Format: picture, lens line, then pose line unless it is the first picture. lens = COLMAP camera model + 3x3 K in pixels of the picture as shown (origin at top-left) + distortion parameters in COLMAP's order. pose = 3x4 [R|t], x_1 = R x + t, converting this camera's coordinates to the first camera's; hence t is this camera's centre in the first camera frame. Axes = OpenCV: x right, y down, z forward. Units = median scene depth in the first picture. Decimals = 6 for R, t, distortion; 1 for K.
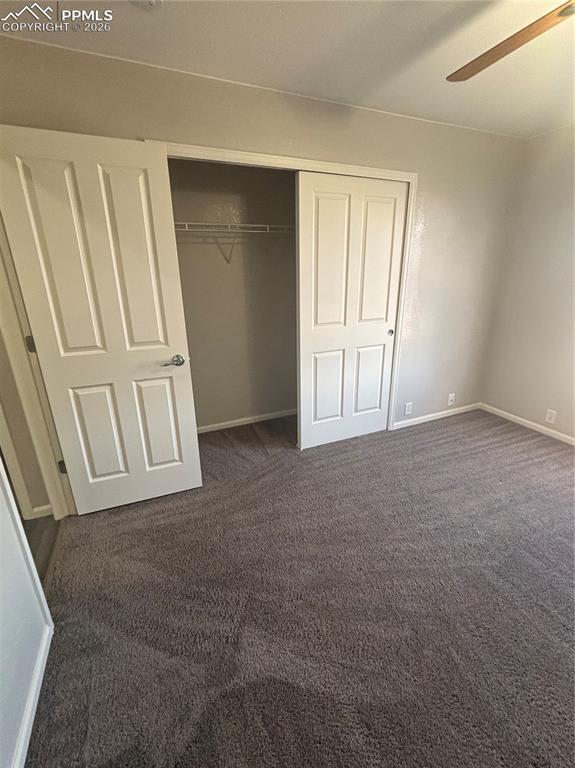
lens RADIAL K [[340.8, 0, 286.6], [0, 340.8, 384.1], [0, 0, 1]] dist [0.002137, 0.000445]
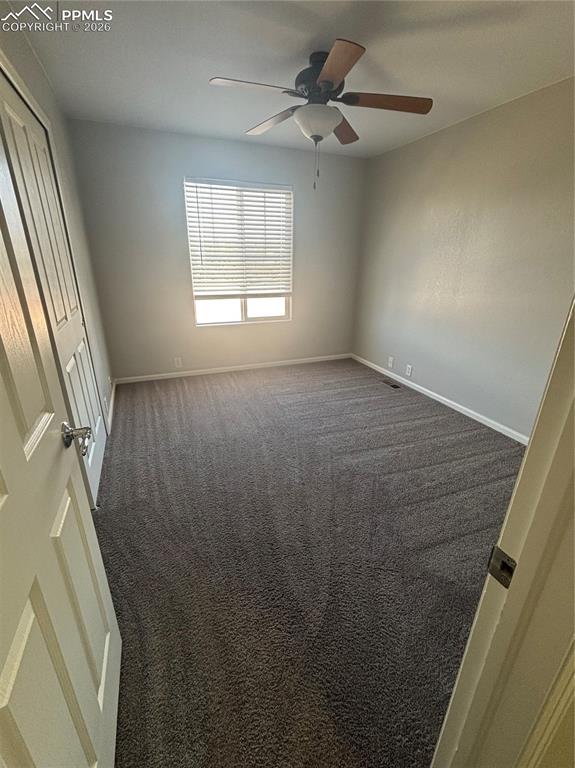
lens RADIAL K [[340.8, 0, 284.4], [0, 340.8, 378.2], [0, 0, 1]] dist [0.002137, 0.000445]
pose [[0.029839, -0.337138, 0.940982, -0.504199], [0.315910, 0.896328, 0.311121, -0.138512], [-0.948320, 0.287982, 0.133251, 0.457107]]
